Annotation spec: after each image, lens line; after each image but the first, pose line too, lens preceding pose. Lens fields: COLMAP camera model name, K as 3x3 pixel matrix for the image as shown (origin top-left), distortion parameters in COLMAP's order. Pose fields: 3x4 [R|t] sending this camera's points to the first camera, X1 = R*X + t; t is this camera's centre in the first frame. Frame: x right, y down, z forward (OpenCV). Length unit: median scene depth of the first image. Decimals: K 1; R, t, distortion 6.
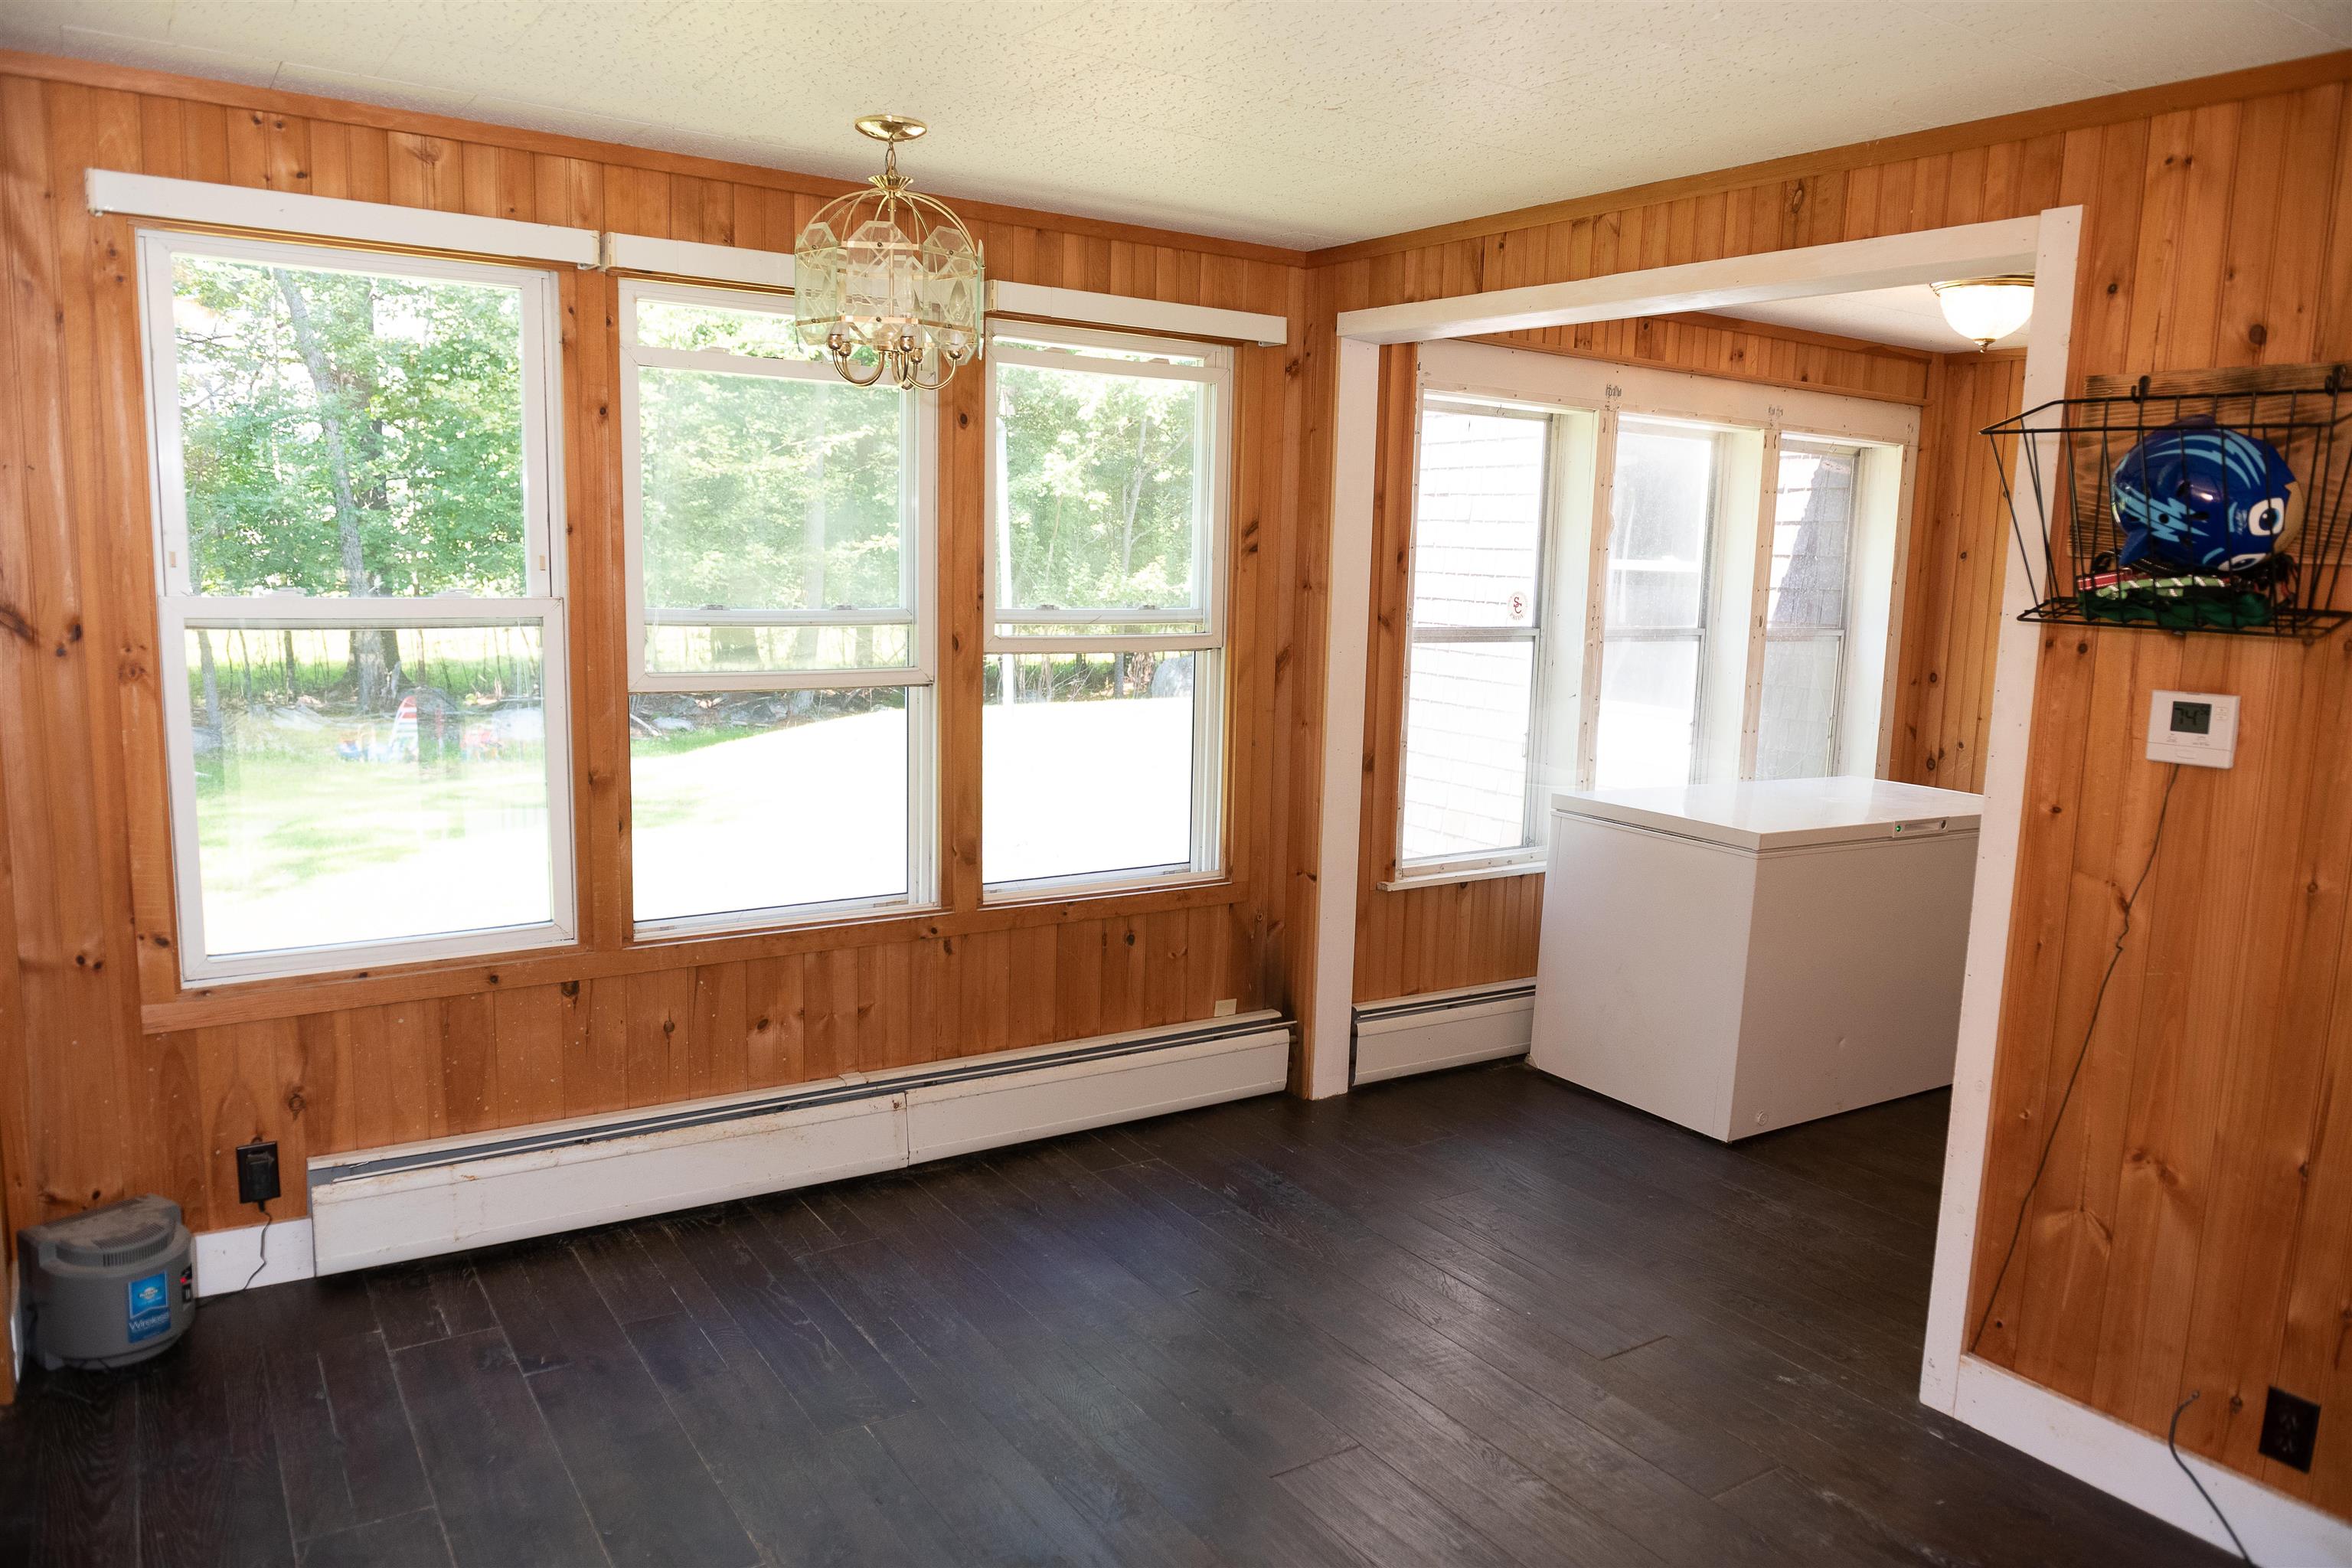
lens RADIAL K [[1595.5, 0, 1176.0], [0, 1595.5, 784.0], [0, 0, 1]] dist [-0.021994, -0.004654]
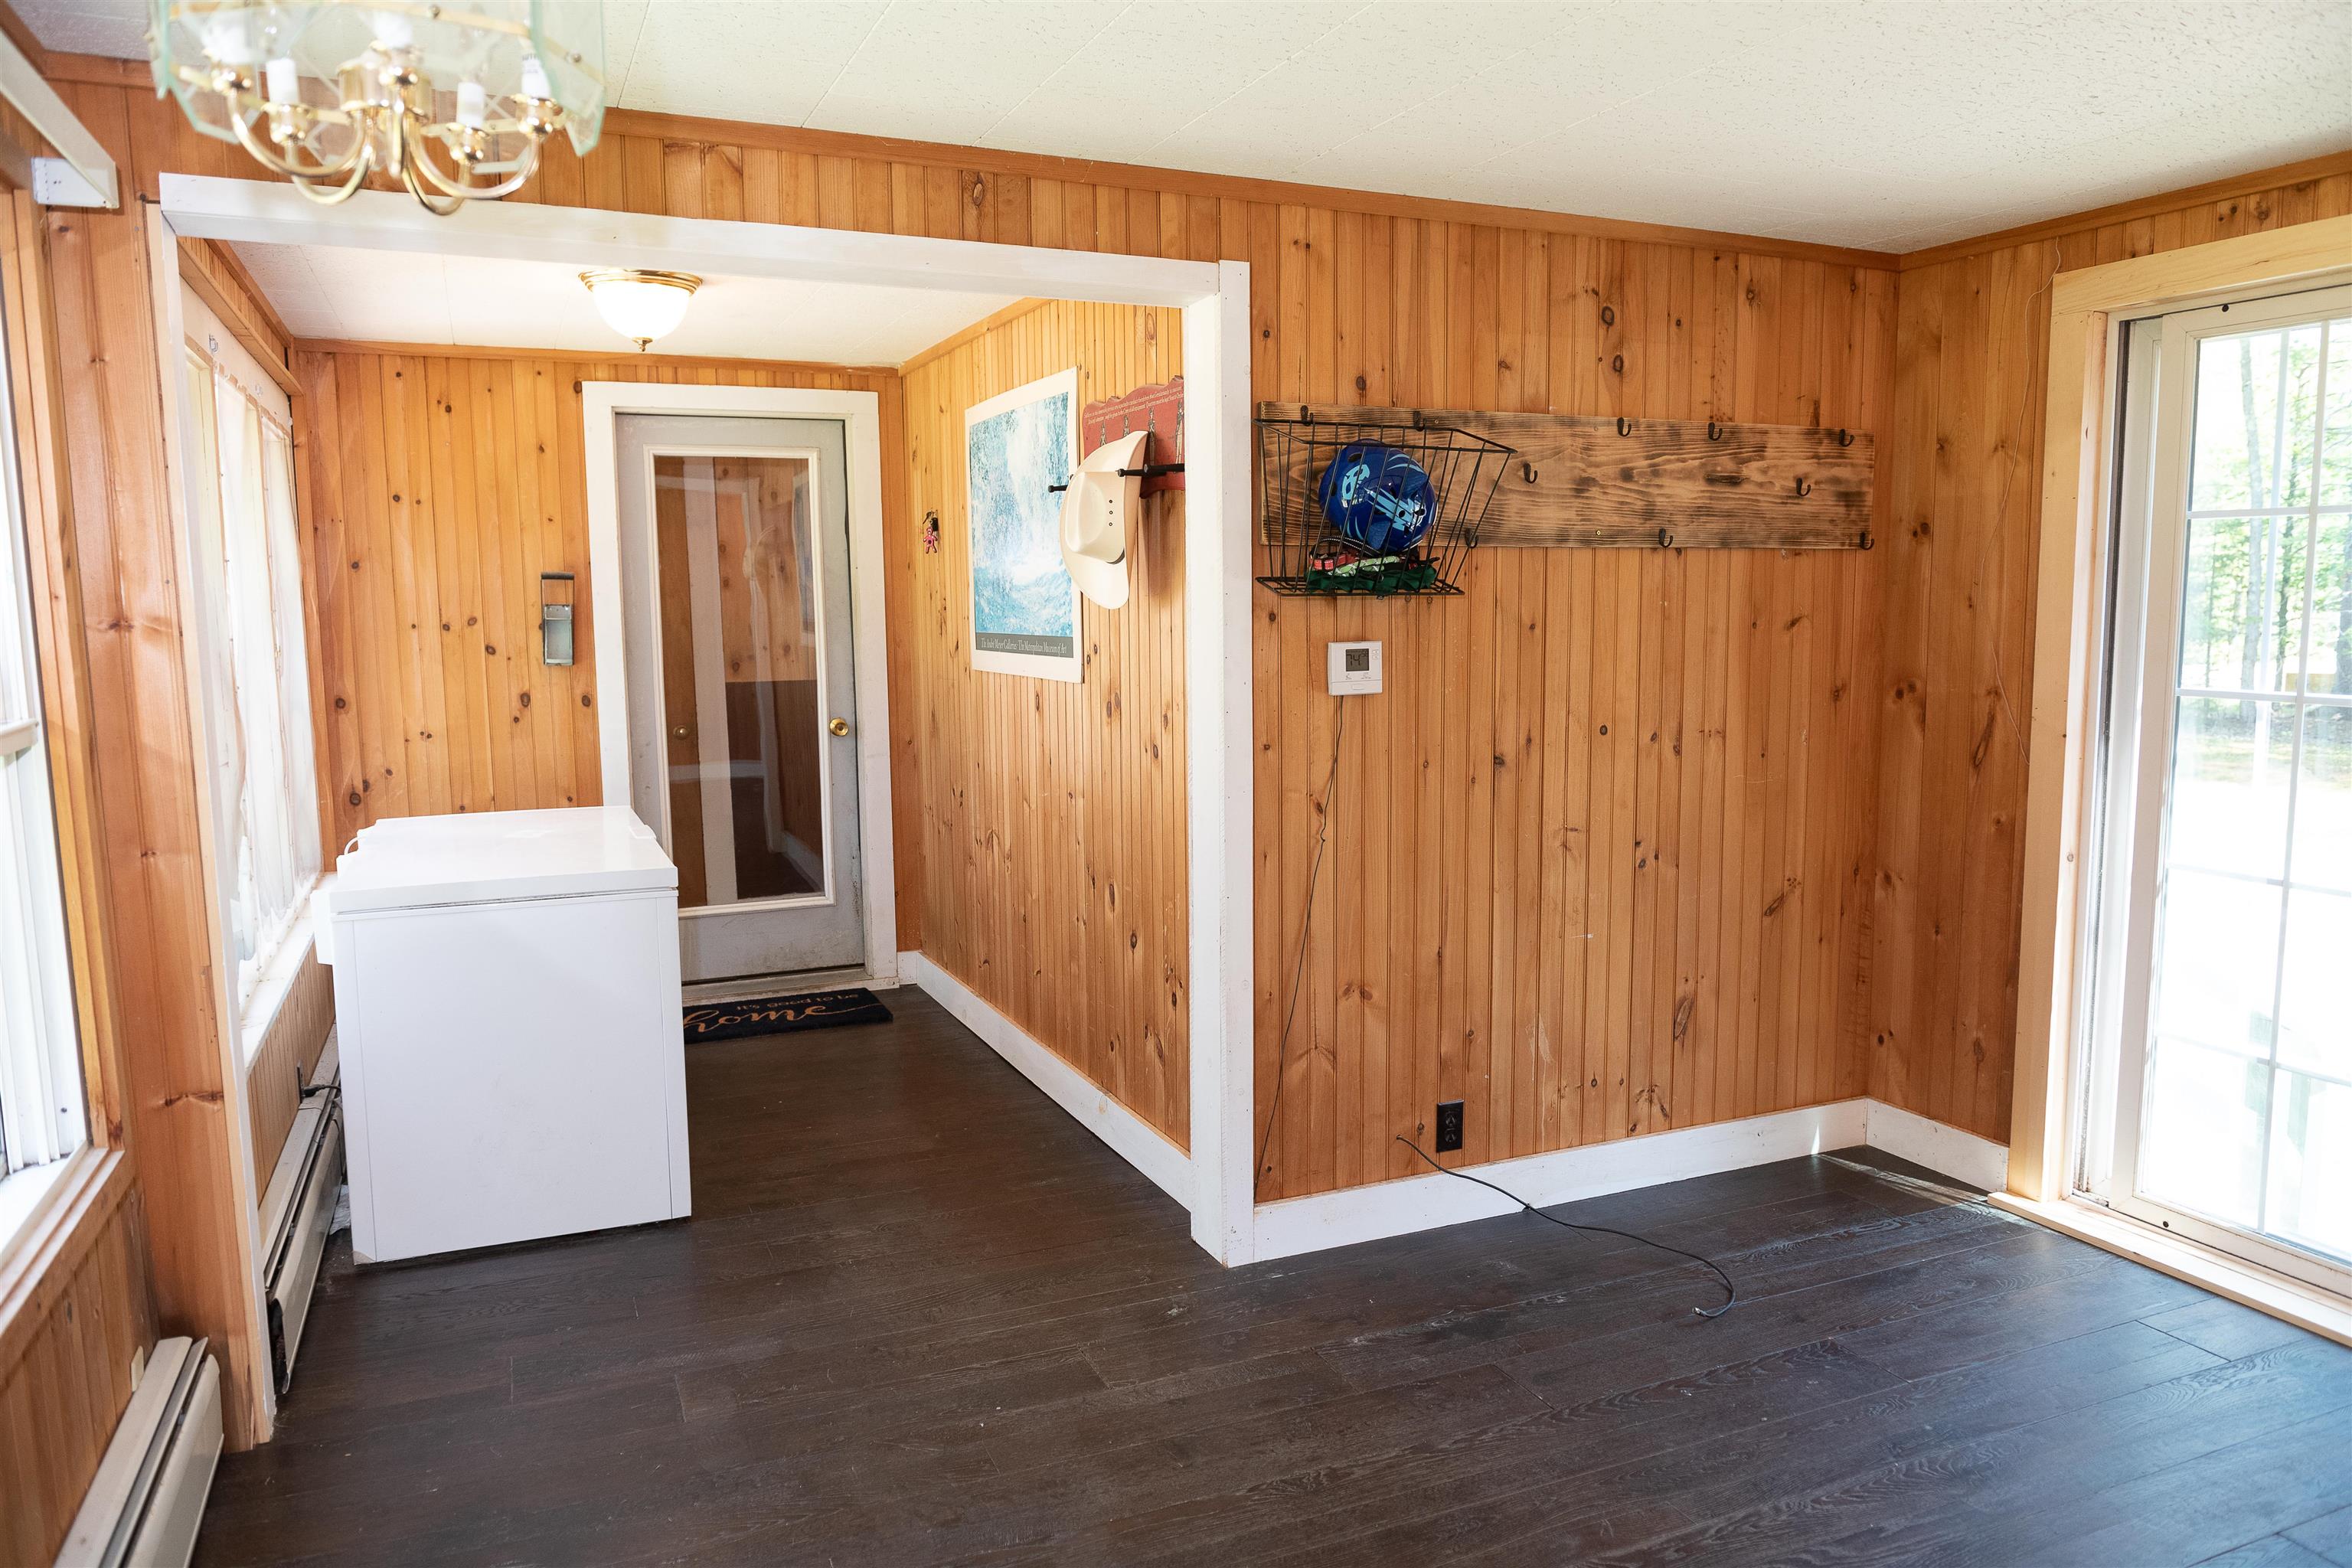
lens RADIAL K [[1595.5, 0, 1176.0], [0, 1595.5, 784.0], [0, 0, 1]] dist [-0.021994, -0.004654]
pose [[0.177213, -0.148571, 0.972894, -0.713761], [0.161724, 0.979498, 0.120122, -0.122525], [-0.970794, 0.136053, 0.197607, 0.855312]]
